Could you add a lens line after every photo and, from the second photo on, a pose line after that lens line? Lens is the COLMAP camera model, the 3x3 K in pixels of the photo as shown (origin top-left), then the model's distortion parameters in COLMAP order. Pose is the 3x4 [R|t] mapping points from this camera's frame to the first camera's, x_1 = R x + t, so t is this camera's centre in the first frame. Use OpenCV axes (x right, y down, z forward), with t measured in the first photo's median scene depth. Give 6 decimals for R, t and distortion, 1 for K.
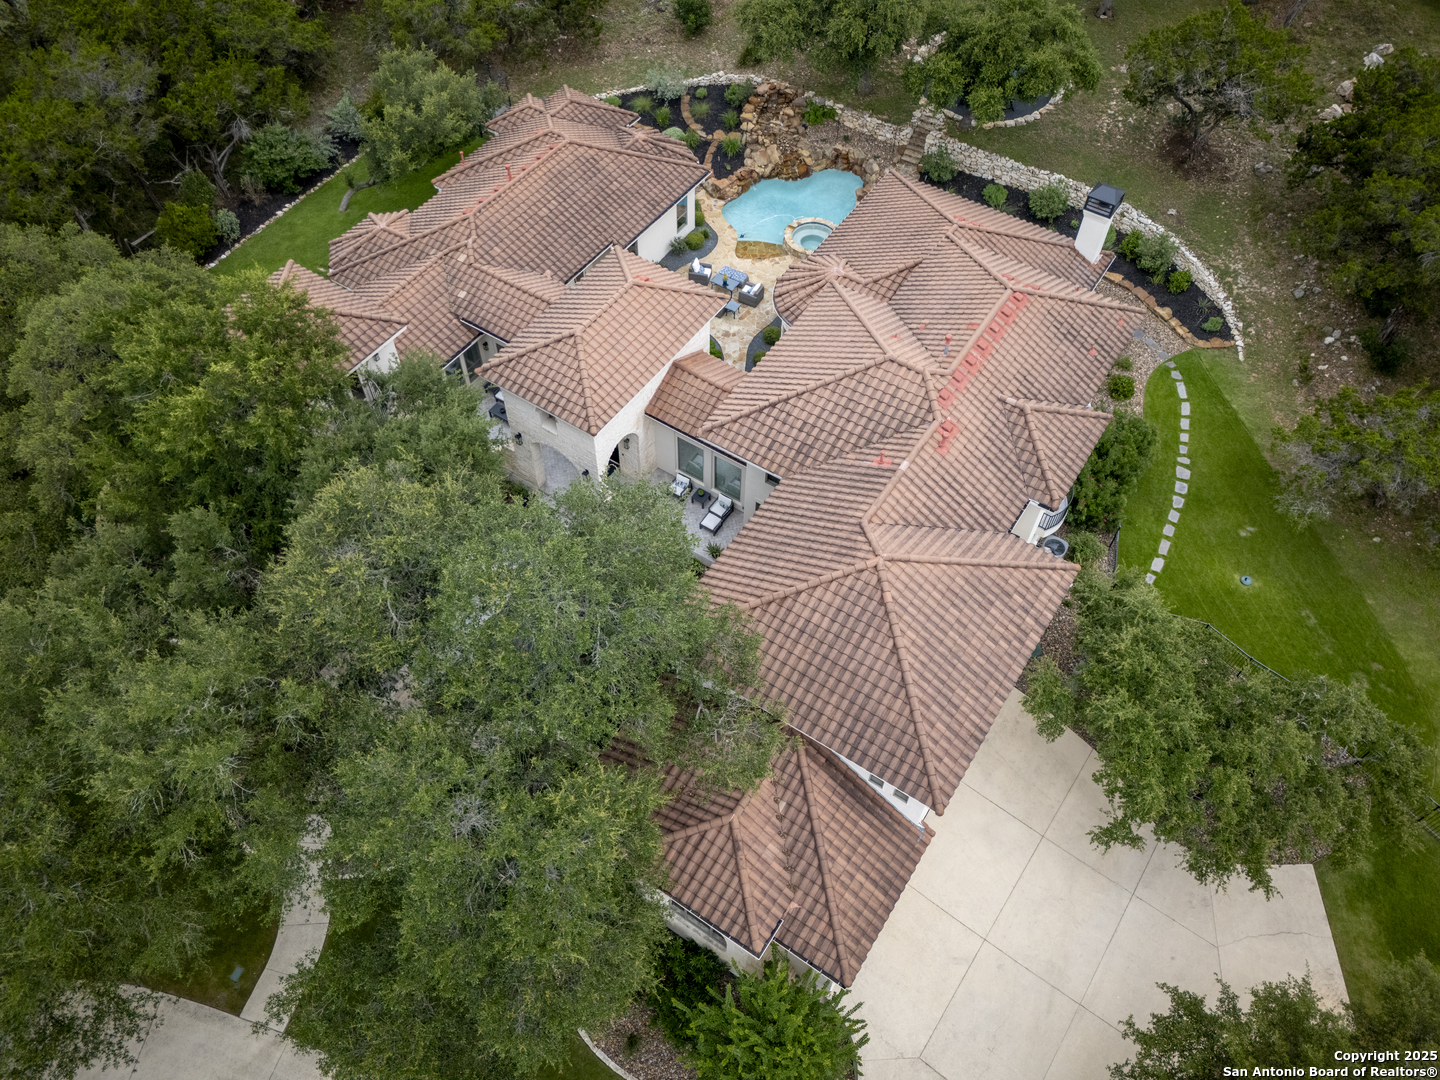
lens RADIAL K [[997.8, 0, 748.4], [0, 997.8, 539.6], [0, 0, 1]] dist [0.025278, -0.002405]
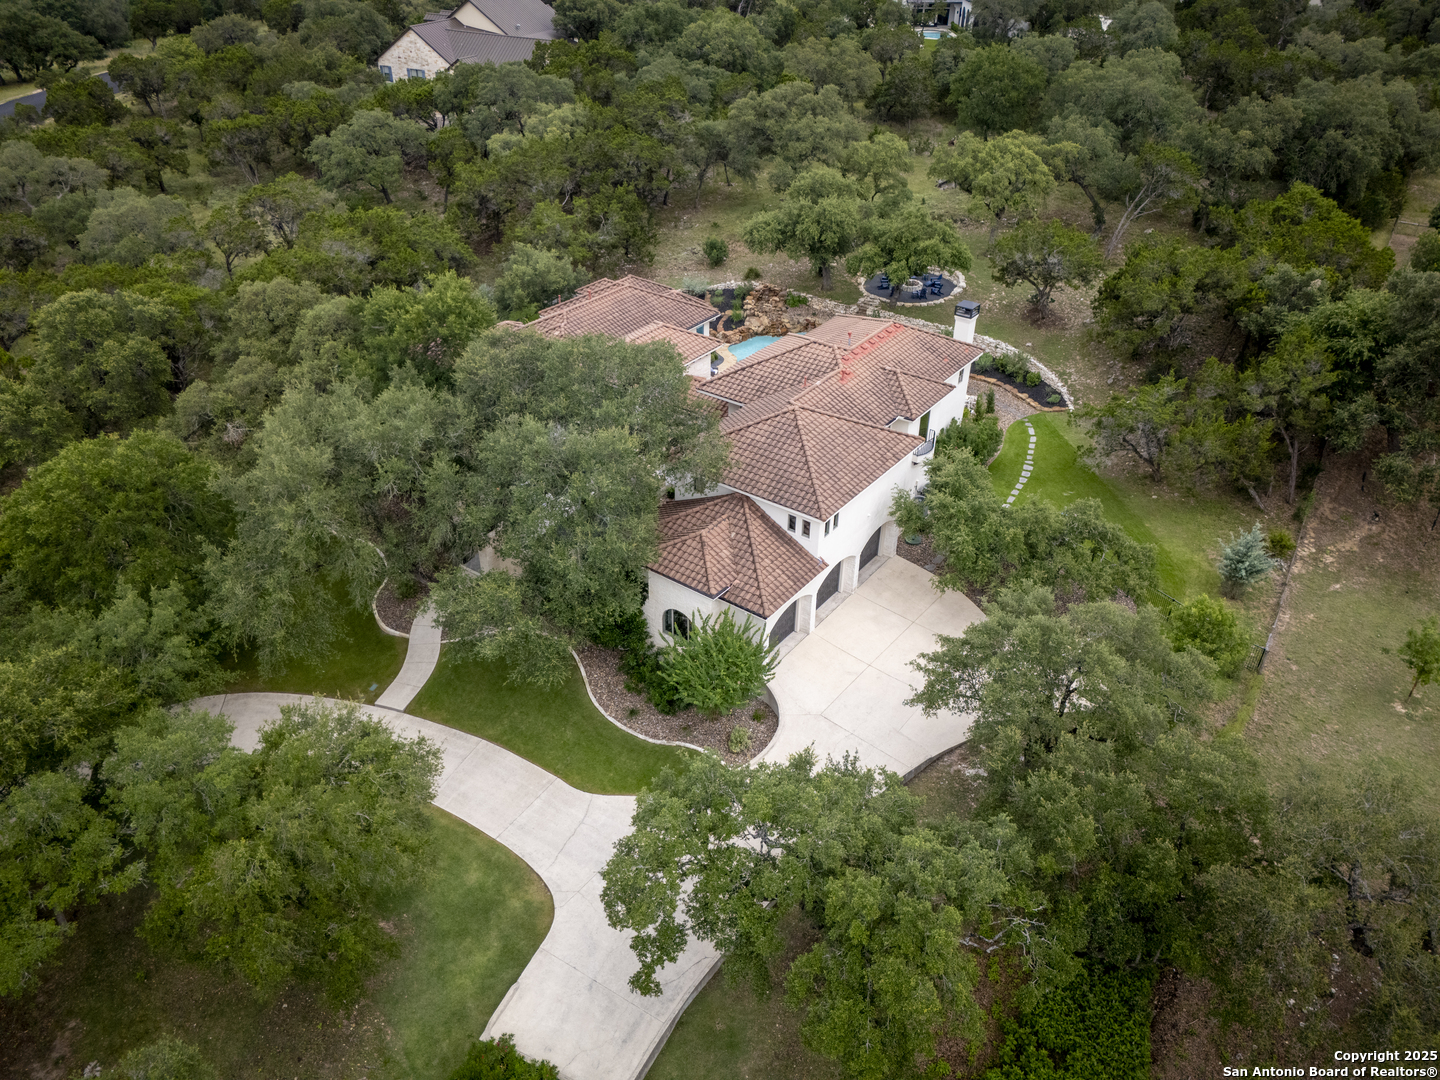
lens RADIAL K [[997.8, 0, 748.4], [0, 997.8, 539.6], [0, 0, 1]] dist [0.025278, -0.002405]
pose [[0.999170, 0.020587, -0.035164, 0.067958], [-0.031525, 0.937338, -0.346991, 0.490612], [0.025817, 0.347812, 0.937209, -0.309829]]
